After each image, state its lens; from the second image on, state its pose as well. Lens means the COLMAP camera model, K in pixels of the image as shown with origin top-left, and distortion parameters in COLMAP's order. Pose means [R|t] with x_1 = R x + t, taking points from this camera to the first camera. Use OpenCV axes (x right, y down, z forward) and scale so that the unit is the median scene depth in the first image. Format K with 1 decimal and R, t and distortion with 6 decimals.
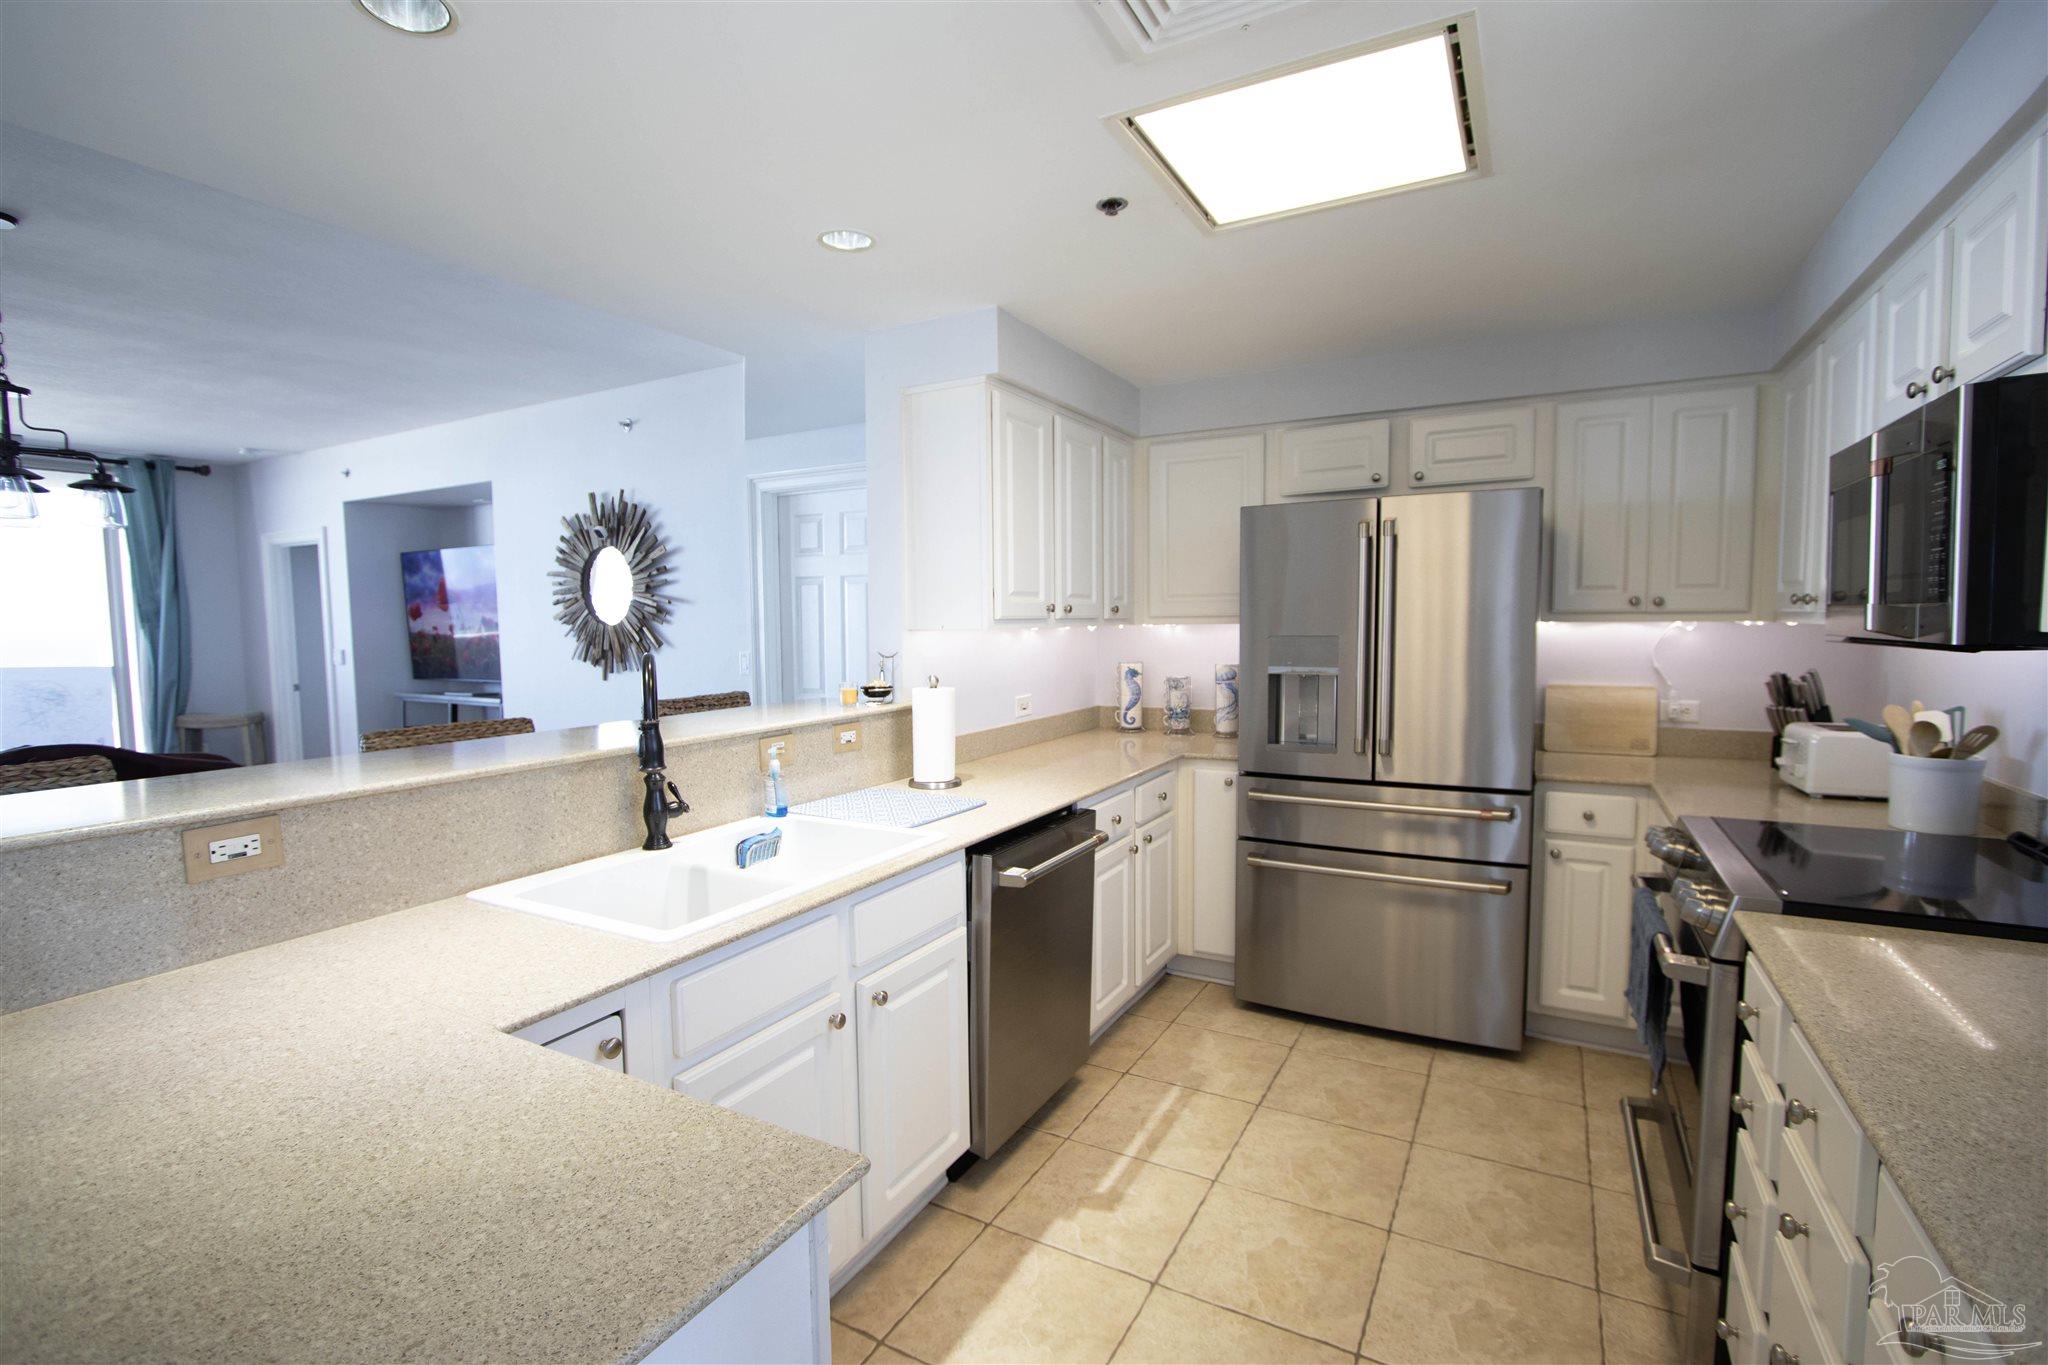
lens RADIAL K [[942.5, 0, 1020.0], [0, 942.5, 688.5], [0, 0, 1]] dist [-0.020131, 0.004006]
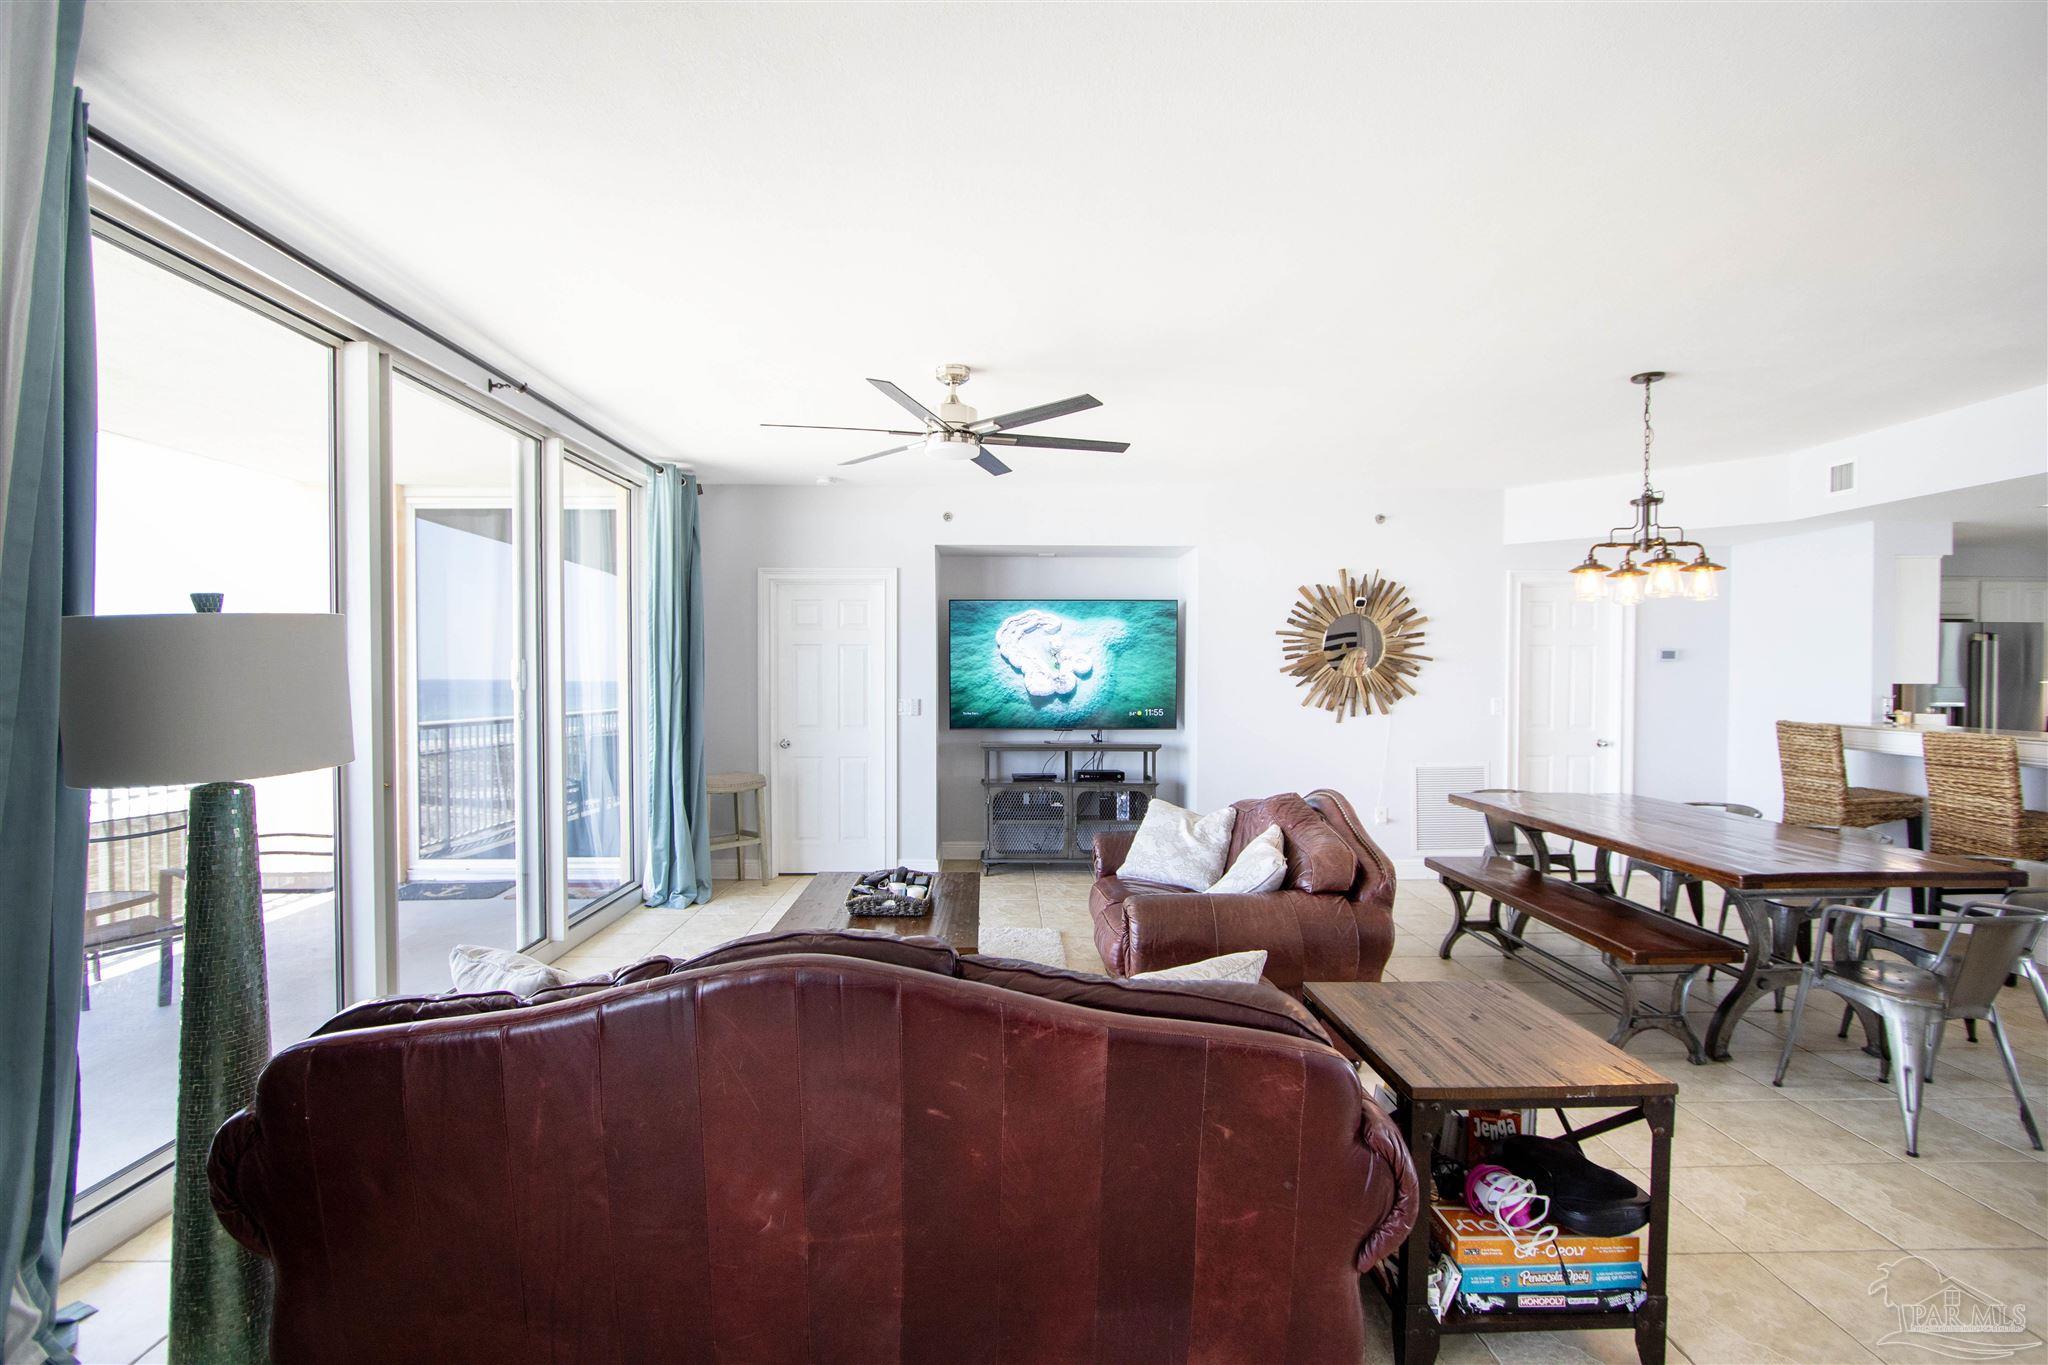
lens RADIAL K [[942.8, 0, 1014.2], [0, 942.8, 686.6], [0, 0, 1]] dist [-0.013307, 0.000384]
pose [[0.870715, 0.001859, 0.491785, -2.456393], [0.025299, 0.998500, -0.048566, -0.011684], [-0.491137, 0.054729, 0.869361, 0.264073]]
